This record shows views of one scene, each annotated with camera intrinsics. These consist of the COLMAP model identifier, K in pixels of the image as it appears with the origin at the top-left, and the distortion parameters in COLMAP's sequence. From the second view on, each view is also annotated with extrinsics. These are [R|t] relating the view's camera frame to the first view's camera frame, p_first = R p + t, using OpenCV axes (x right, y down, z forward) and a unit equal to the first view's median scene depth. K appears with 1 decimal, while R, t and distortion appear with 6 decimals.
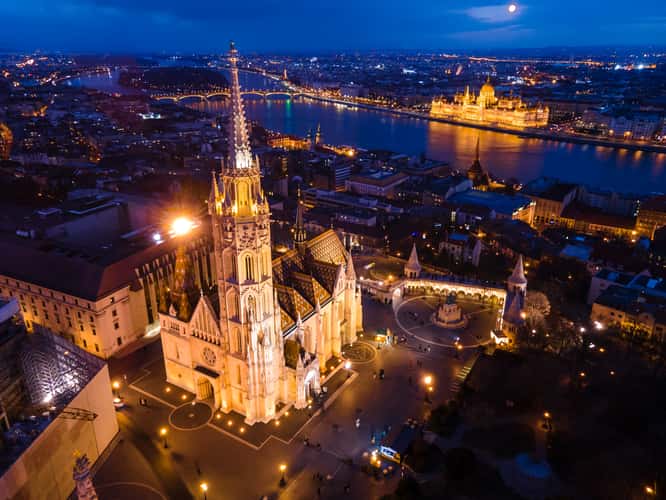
lens RADIAL K [[499.6, 0, 332.0], [0, 499.6, 256.5], [0, 0, 1]] dist [0.040715, 0.010237]
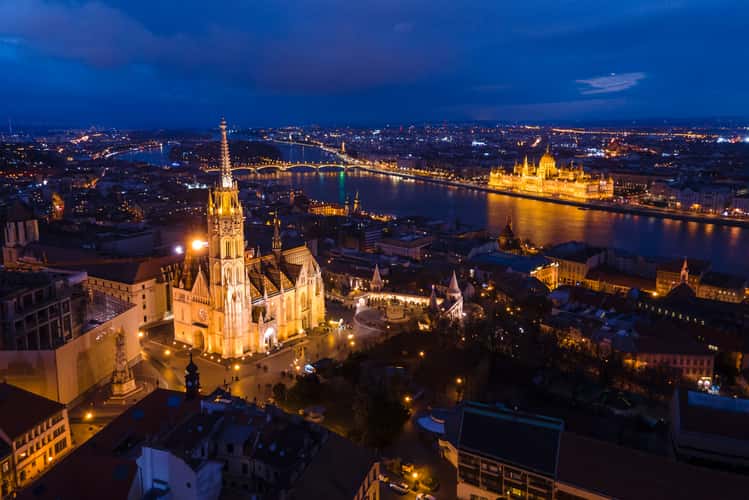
lens RADIAL K [[680.7, 0, 376.9], [0, 680.7, 246.4], [0, 0, 1]] dist [0.046911, -0.019005]
pose [[0.995743, 0.009549, -0.091674, 0.163621], [-0.028458, 0.977875, -0.207248, 0.145999], [0.087667, 0.208974, 0.973984, -0.349783]]
